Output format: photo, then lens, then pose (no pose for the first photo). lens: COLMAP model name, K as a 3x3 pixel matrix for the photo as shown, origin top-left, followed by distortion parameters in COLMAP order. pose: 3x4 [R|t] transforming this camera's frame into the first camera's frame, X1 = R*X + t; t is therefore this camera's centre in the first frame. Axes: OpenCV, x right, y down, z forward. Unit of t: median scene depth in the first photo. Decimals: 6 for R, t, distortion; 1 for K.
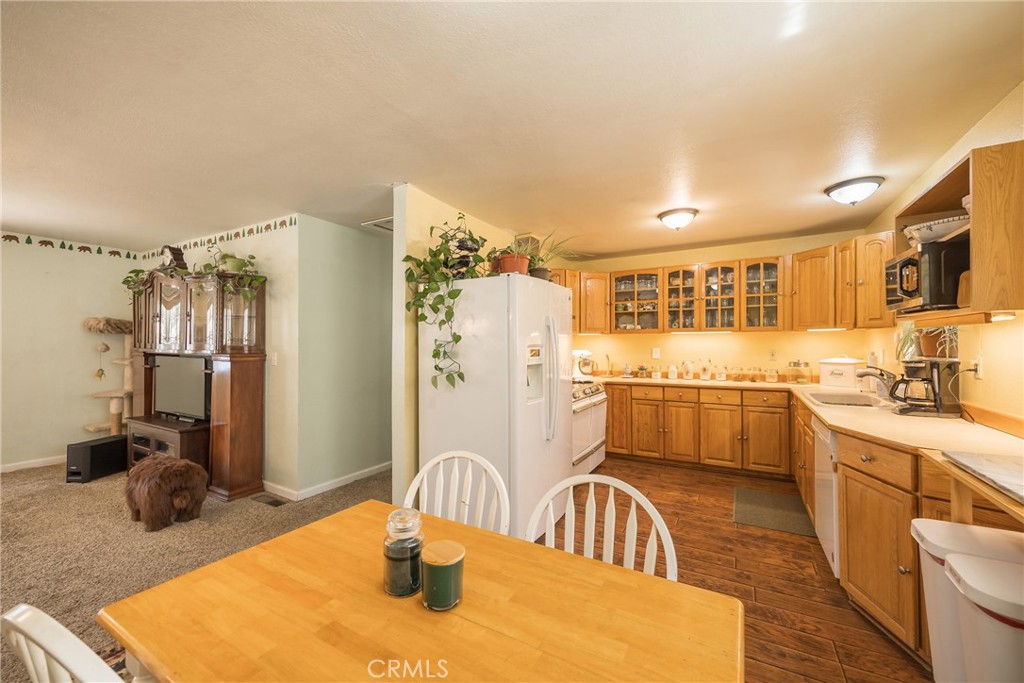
lens RADIAL K [[409.0, 0, 514.9], [0, 409.0, 334.9], [0, 0, 1]] dist [-0.000110, 0.000066]
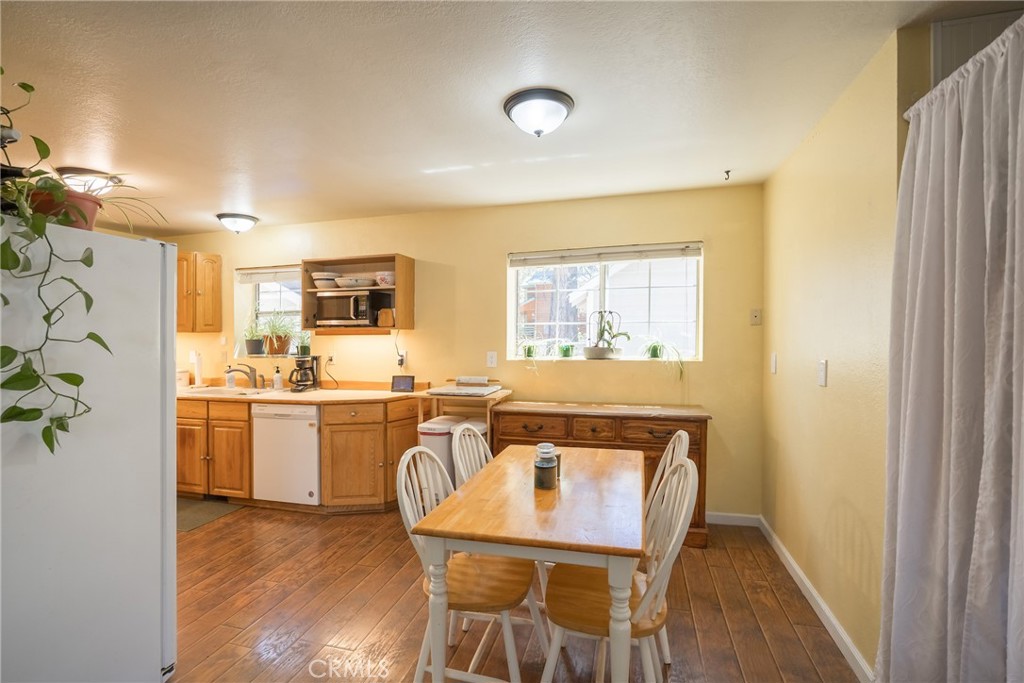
lens RADIAL K [[474.2, 0, 510.8], [0, 474.2, 346.6], [0, 0, 1]] dist [-0.004815, -0.000529]
pose [[-0.255041, -0.015571, 0.966805, -0.830794], [-0.014033, 0.999825, 0.012401, -0.004751], [-0.966828, -0.010404, -0.255215, 0.624435]]
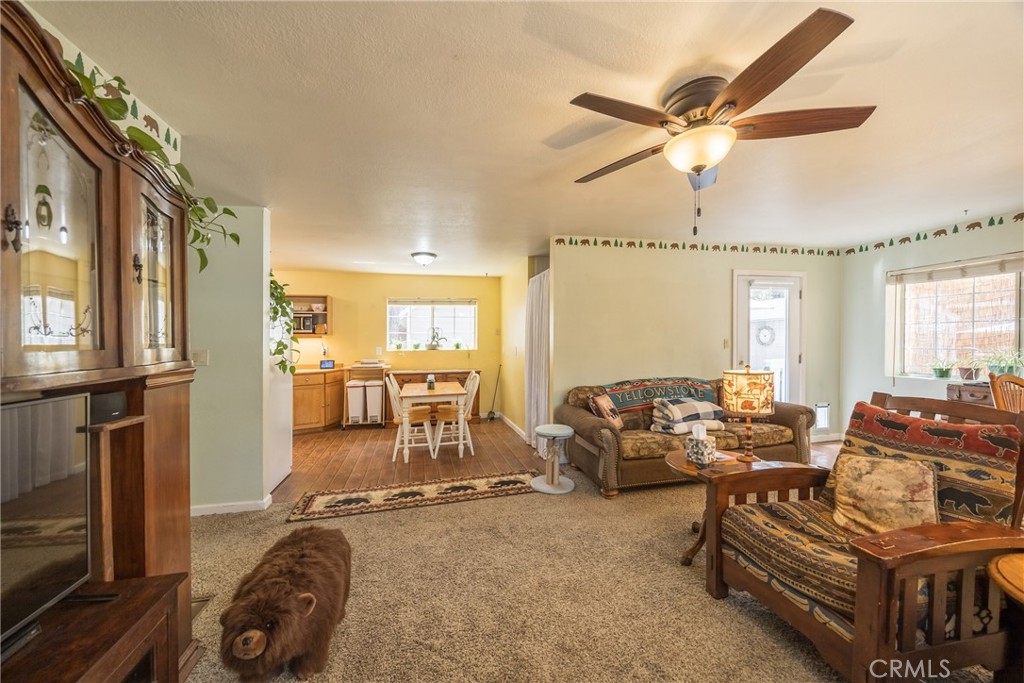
lens RADIAL K [[409.0, 0, 511.6], [0, 409.0, 343.6], [0, 0, 1]] dist [-0.000110, 0.000066]
pose [[-0.681253, -0.007729, 0.732007, -1.728186], [-0.012653, 0.999919, -0.001217, 0.002605], [-0.731938, -0.010091, -0.681296, 1.366611]]
